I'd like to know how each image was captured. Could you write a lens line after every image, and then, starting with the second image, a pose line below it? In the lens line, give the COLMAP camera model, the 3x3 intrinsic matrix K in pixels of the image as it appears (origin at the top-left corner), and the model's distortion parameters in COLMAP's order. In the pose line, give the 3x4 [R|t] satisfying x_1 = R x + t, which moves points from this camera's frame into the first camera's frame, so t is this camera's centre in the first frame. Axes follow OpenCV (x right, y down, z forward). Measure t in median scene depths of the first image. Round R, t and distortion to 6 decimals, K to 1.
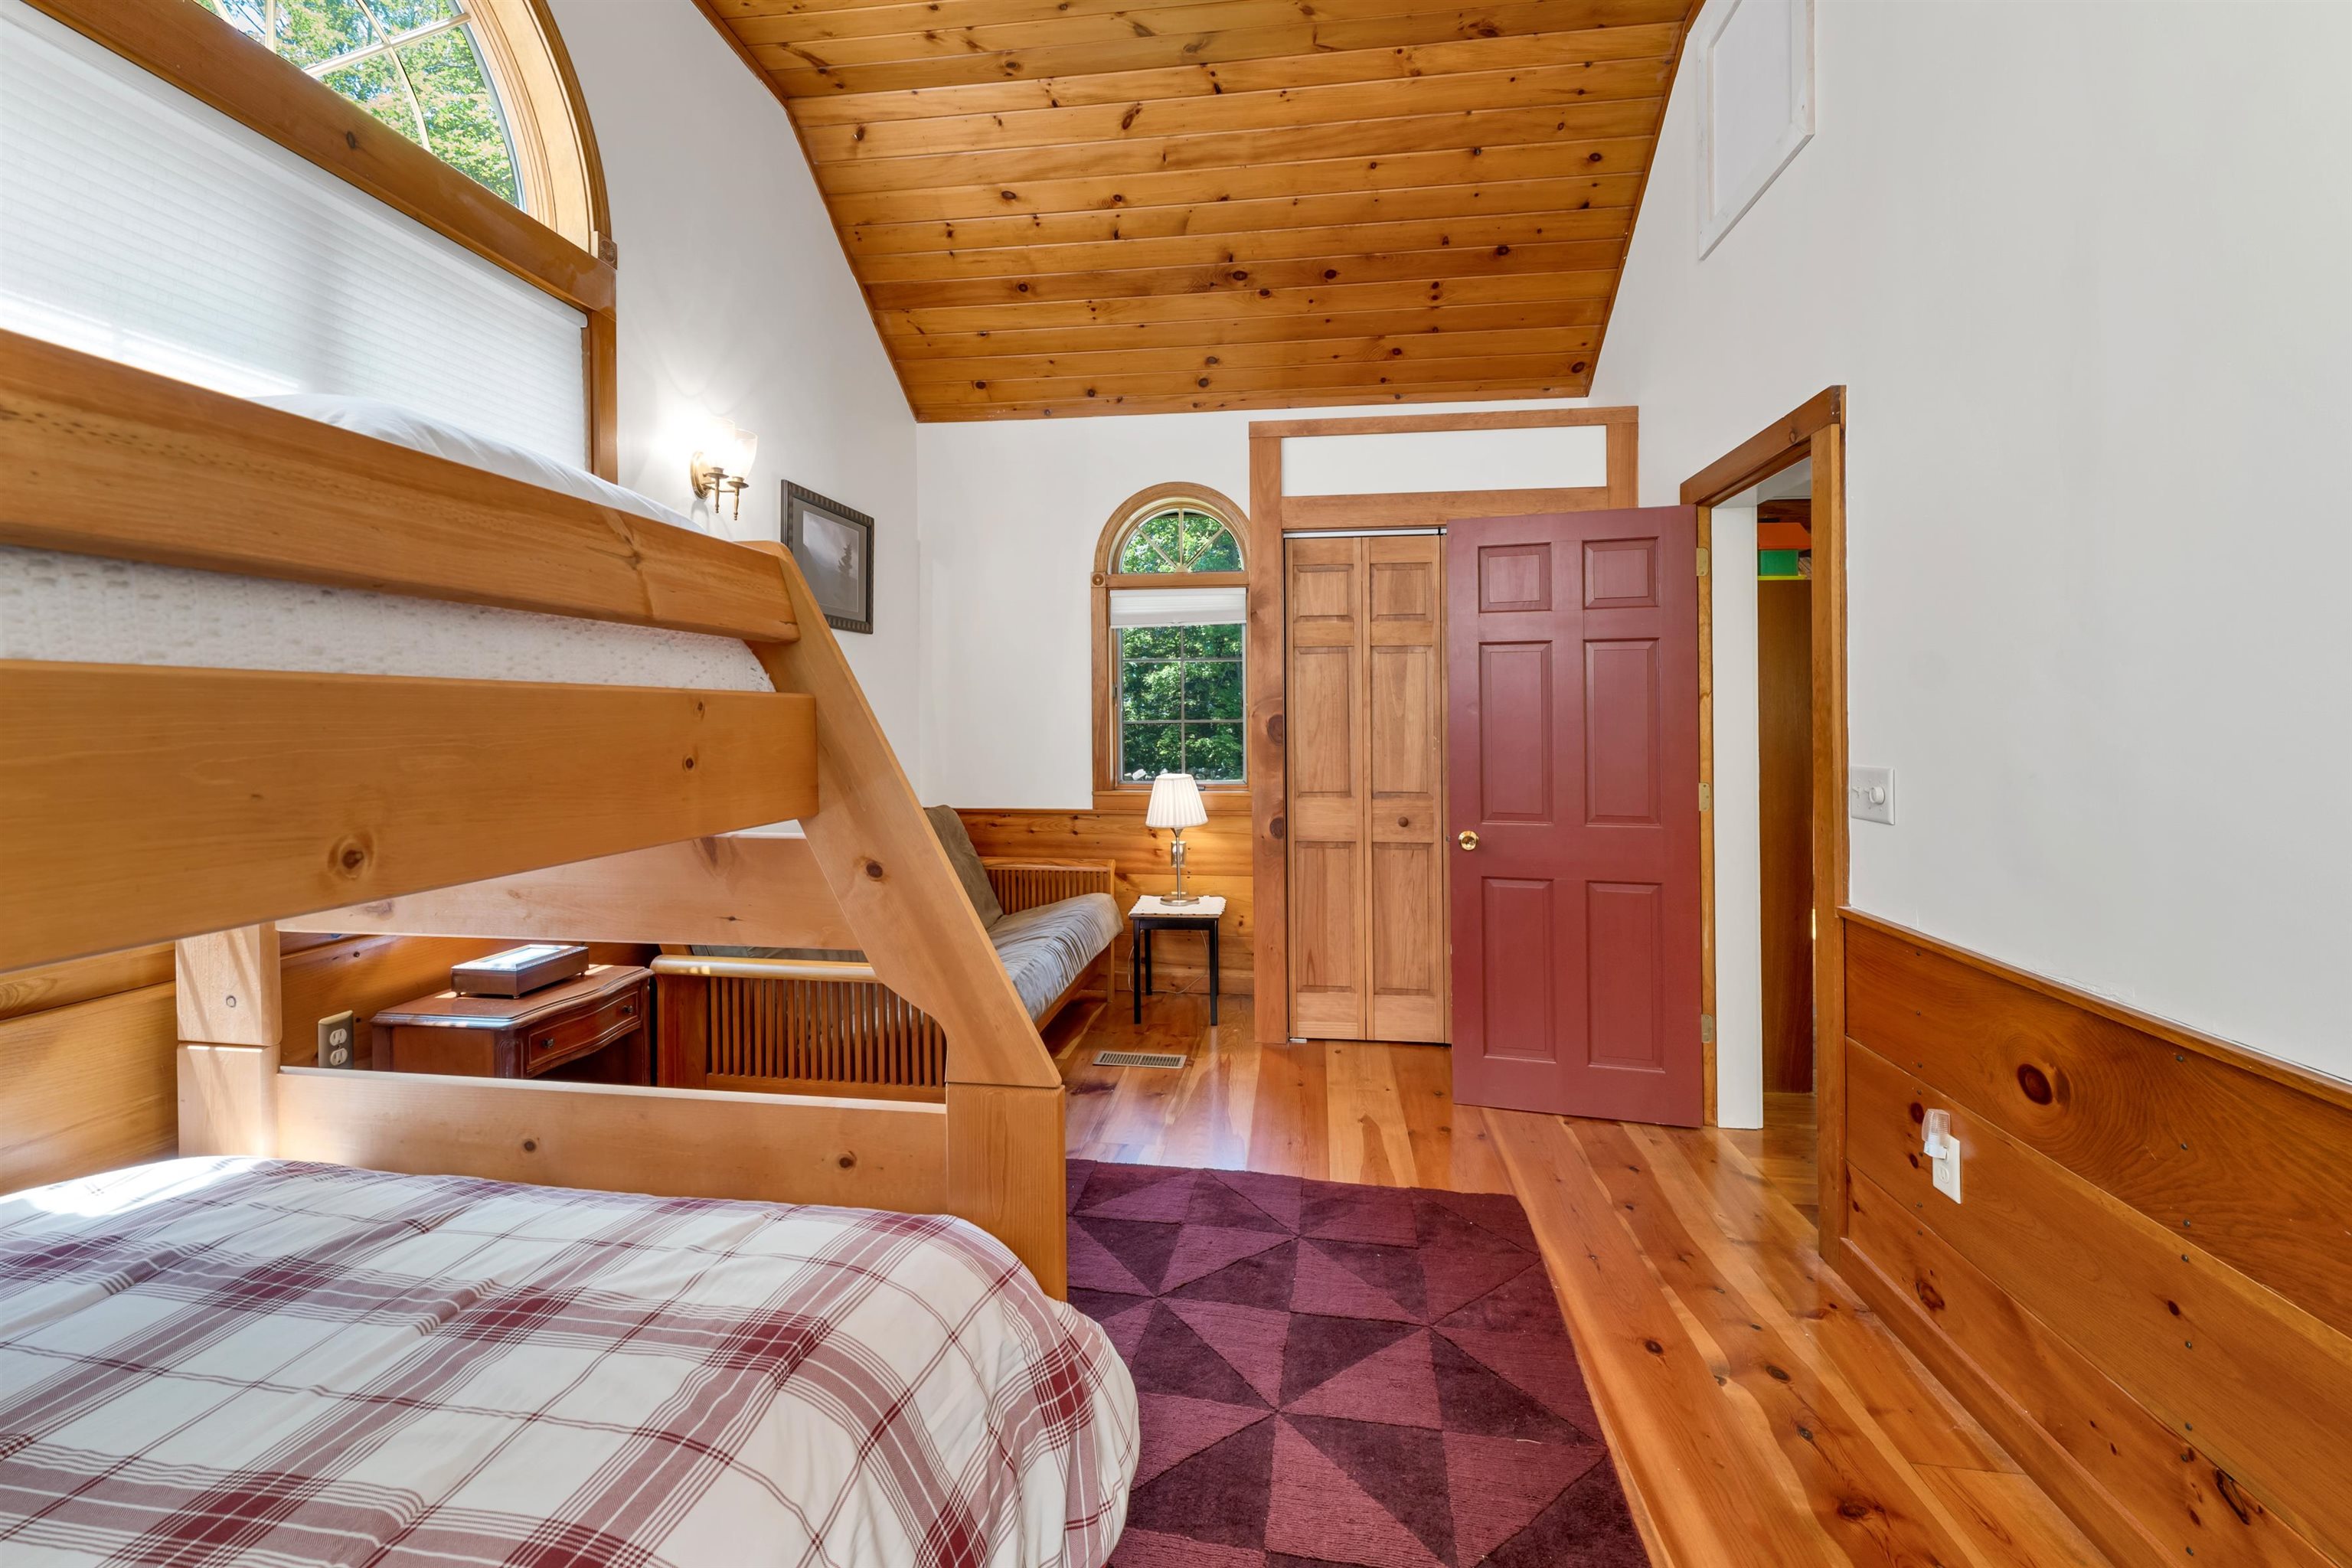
lens RADIAL K [[982.7, 0, 1195.2], [0, 982.7, 760.0], [0, 0, 1]] dist [0.002879, 0.000260]
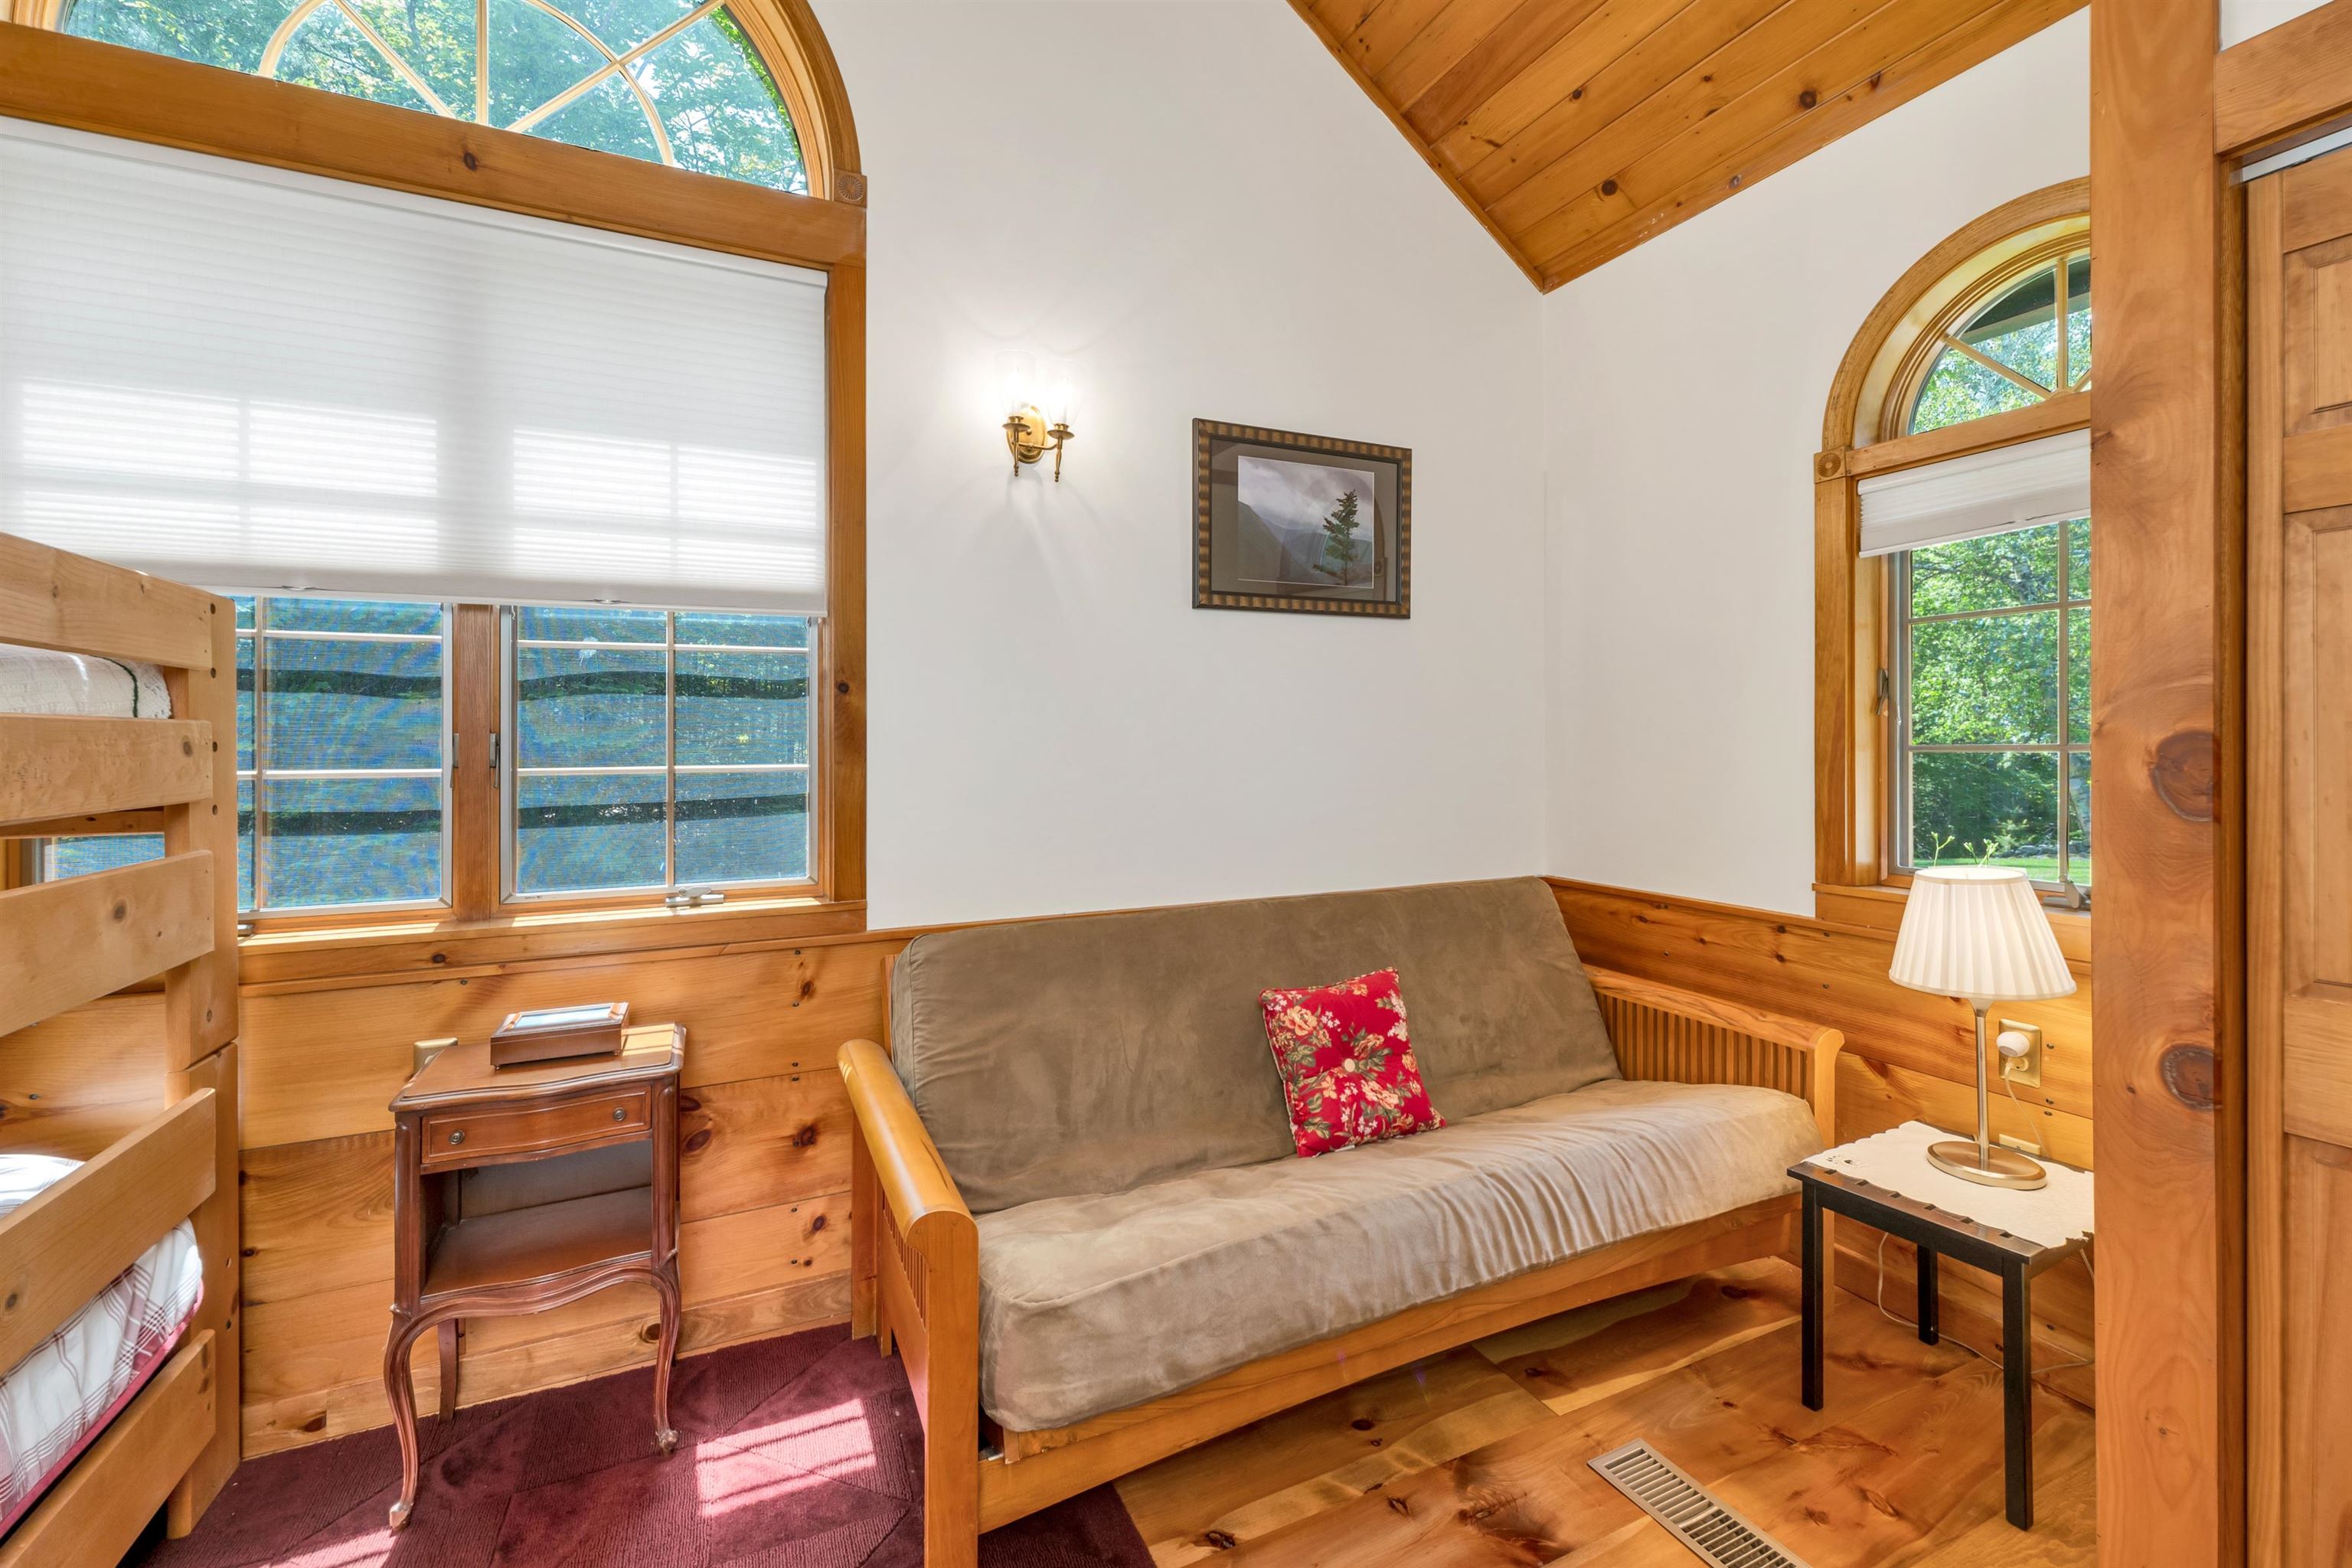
lens RADIAL K [[982.7, 0, 1195.2], [0, 982.7, 760.0], [0, 0, 1]] dist [0.002879, 0.000260]
pose [[0.533584, 0.014505, -0.845623, 0.163769], [-0.032991, 0.999449, -0.003673, -0.020777], [0.845104, 0.029857, 0.533768, 0.482112]]
